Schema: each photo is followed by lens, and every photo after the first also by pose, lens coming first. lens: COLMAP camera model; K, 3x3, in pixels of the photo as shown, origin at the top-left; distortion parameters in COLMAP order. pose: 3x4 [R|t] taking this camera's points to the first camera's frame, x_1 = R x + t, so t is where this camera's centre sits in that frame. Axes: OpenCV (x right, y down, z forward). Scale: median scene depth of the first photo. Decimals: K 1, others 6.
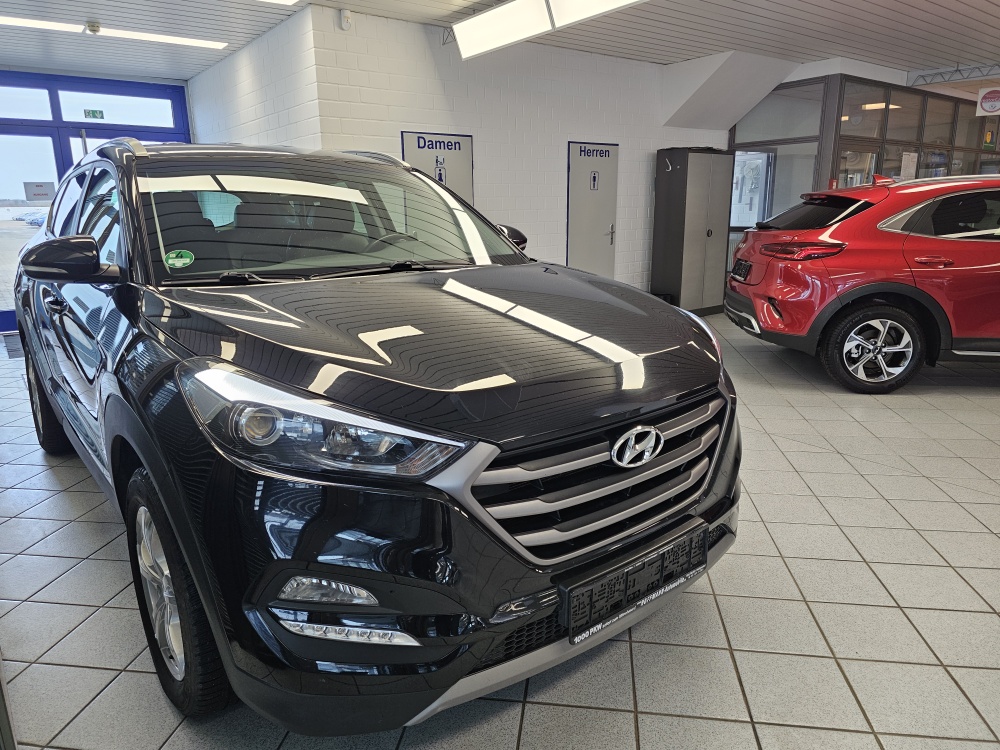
lens RADIAL K [[696.6, 0, 500.0], [0, 696.6, 375.0], [0, 0, 1]] dist [0.073213, -0.056918]
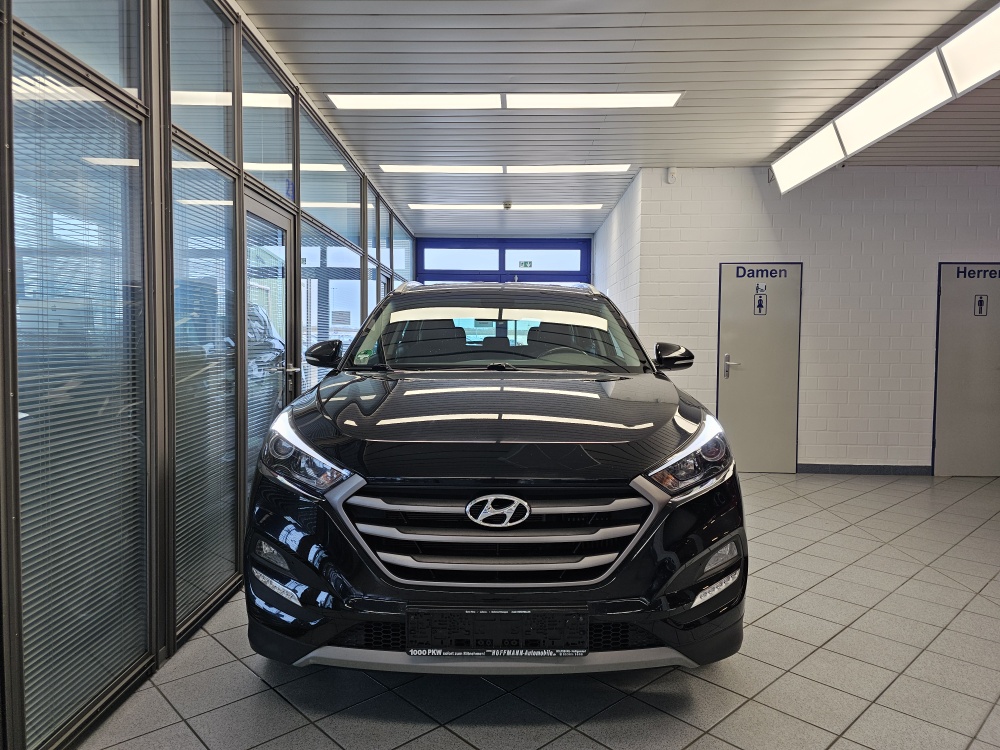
lens RADIAL K [[696.6, 0, 500.0], [0, 696.6, 375.0], [0, 0, 1]] dist [0.073213, -0.056918]
pose [[0.769097, 0.052645, -0.636960, 0.281206], [-0.167267, 0.978446, -0.121097, 0.005601], [0.616856, 0.199678, 0.761326, 0.012362]]
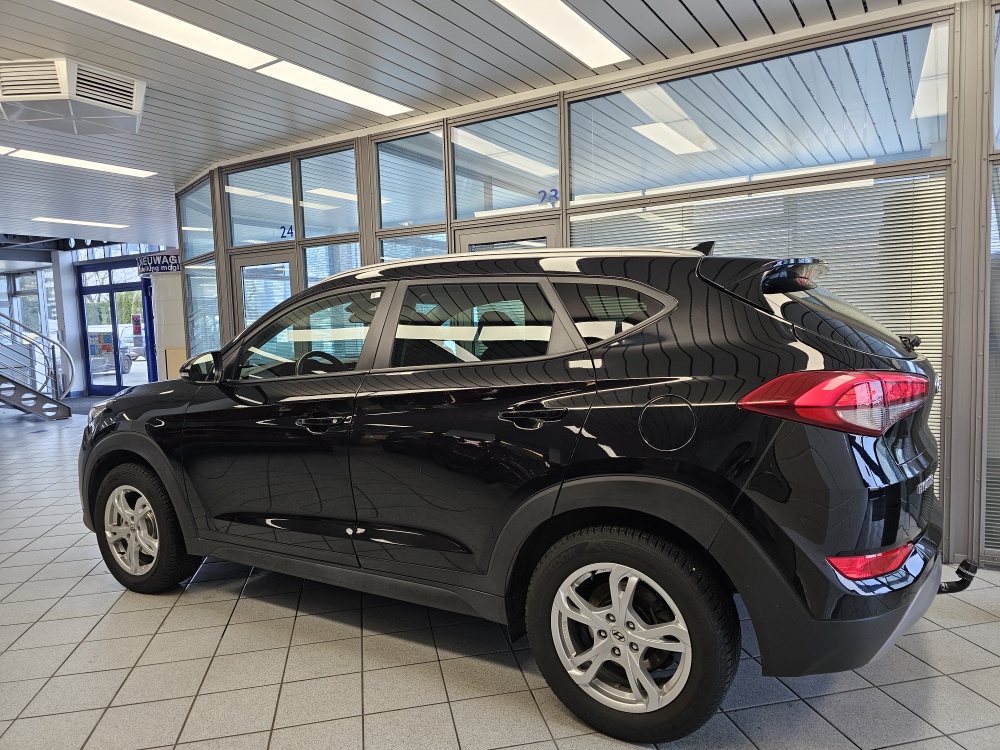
lens RADIAL K [[696.6, 0, 500.0], [0, 696.6, 375.0], [0, 0, 1]] dist [0.073213, -0.056918]
pose [[0.327245, 0.068581, -0.942447, 1.948813], [-0.194556, 0.980884, 0.003823, -0.371696], [0.924694, 0.182107, 0.334332, 1.603948]]
